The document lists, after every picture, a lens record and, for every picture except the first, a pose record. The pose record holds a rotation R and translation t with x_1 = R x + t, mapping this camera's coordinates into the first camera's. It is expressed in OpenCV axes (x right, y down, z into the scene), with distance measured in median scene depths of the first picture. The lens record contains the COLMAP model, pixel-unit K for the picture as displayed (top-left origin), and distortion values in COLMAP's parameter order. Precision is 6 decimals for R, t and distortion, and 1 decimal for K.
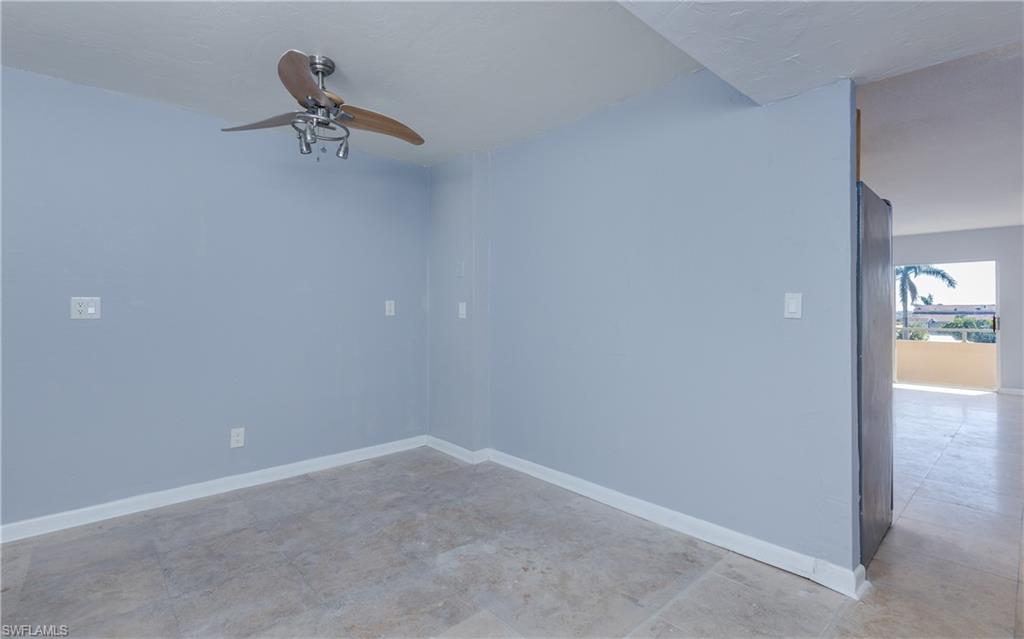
lens RADIAL K [[479.4, 0, 513.5], [0, 479.4, 305.0], [0, 0, 1]] dist [0.009771, -0.000259]
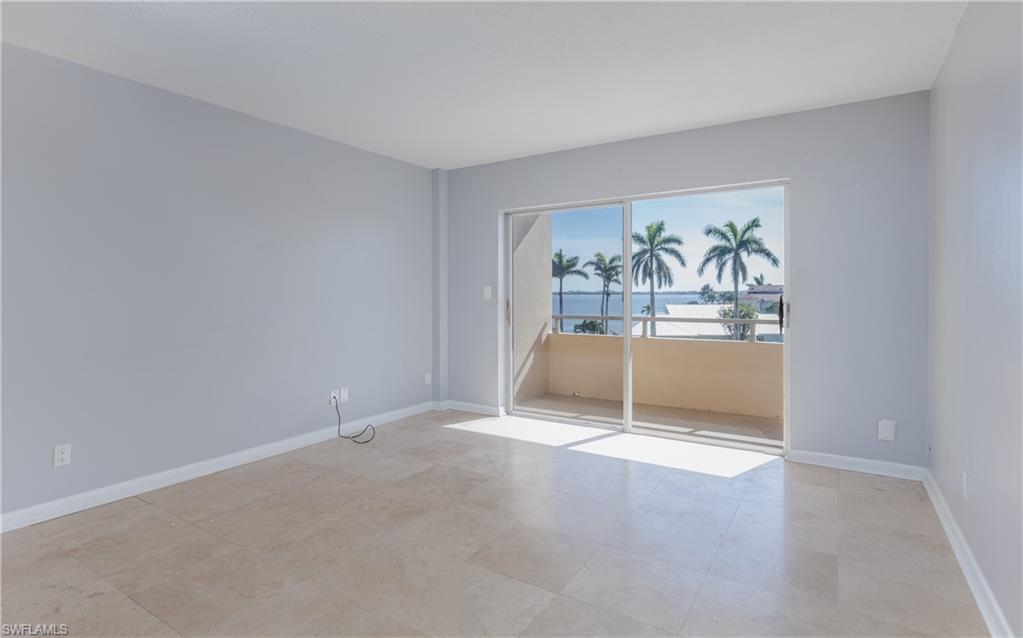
lens RADIAL K [[515.4, 0, 504.0], [0, 515.4, 301.7], [0, 0, 1]] dist [-0.002119, -0.001880]
pose [[0.970586, -0.007343, 0.240642, 0.073583], [-0.000429, 0.999480, 0.032227, 0.001039], [-0.240753, -0.031382, 0.970079, 0.069390]]
